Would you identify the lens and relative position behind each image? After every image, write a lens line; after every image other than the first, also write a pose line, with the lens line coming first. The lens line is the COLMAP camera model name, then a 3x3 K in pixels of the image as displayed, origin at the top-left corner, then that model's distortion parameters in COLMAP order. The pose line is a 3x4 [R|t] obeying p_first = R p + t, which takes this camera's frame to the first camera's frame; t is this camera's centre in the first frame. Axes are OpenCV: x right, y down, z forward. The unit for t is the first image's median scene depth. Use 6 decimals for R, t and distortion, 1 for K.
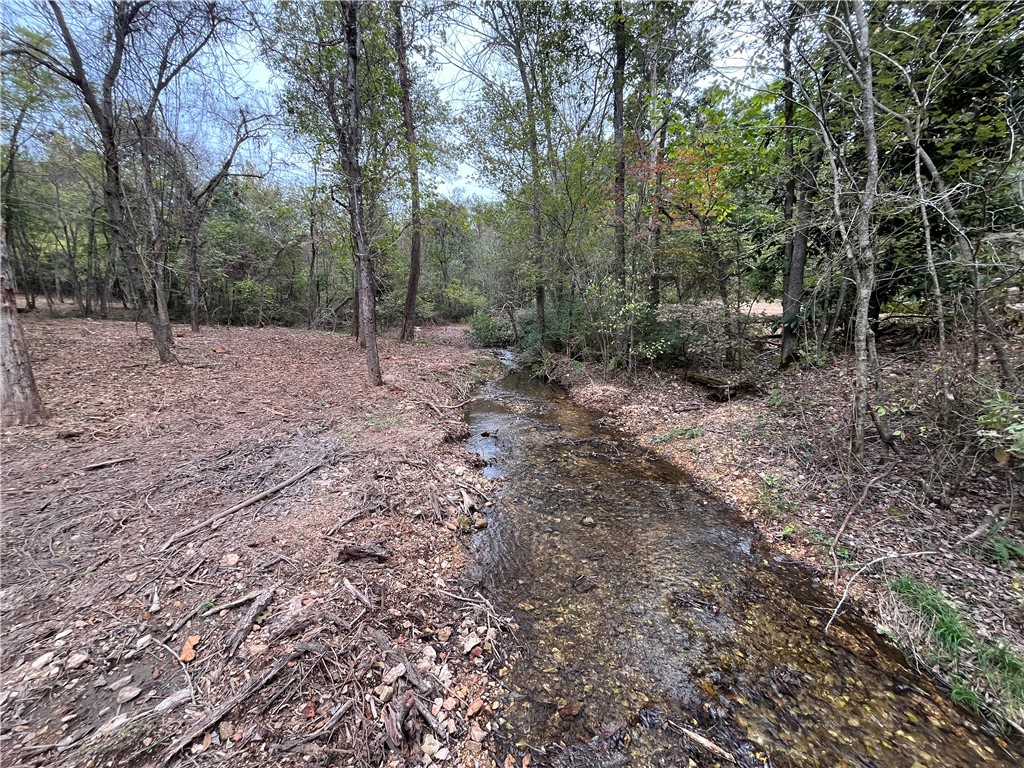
lens RADIAL K [[414.3, 0, 517.7], [0, 414.3, 388.0], [0, 0, 1]] dist [-0.000418, -0.000280]
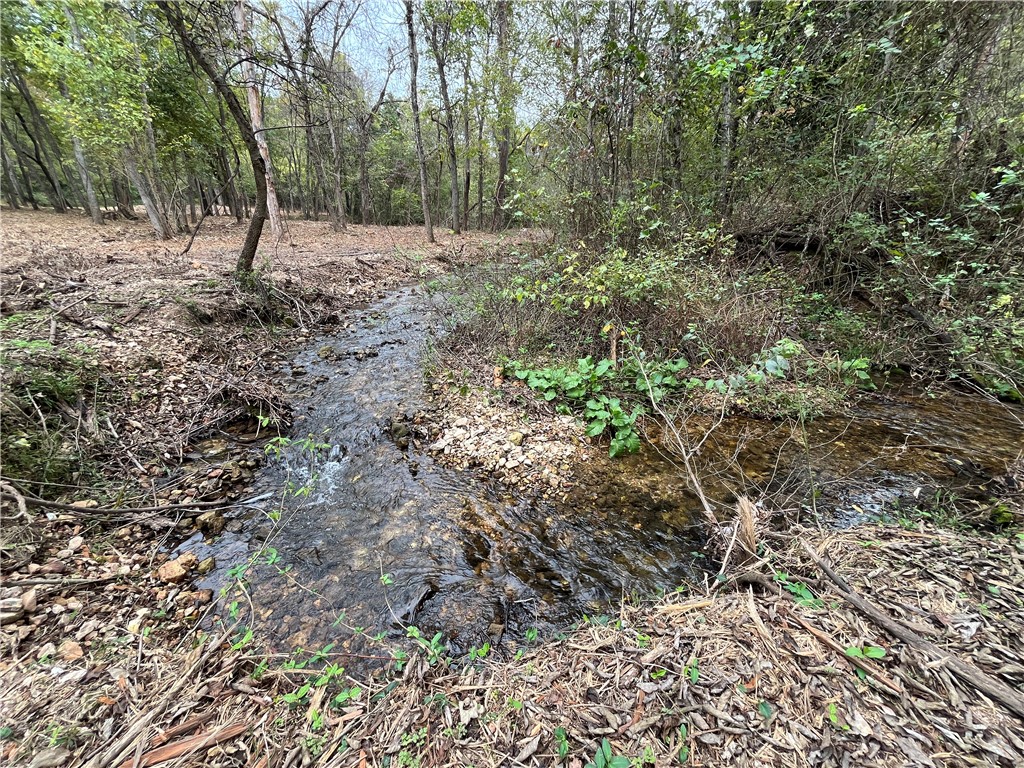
lens RADIAL K [[414.3, 0, 517.7], [0, 414.3, 388.0], [0, 0, 1]] dist [-0.000418, -0.000280]
pose [[0.934126, 0.123631, -0.334849, 0.216388], [-0.053376, 0.975935, 0.211428, 0.058973], [0.352930, -0.179628, 0.918245, -0.188868]]
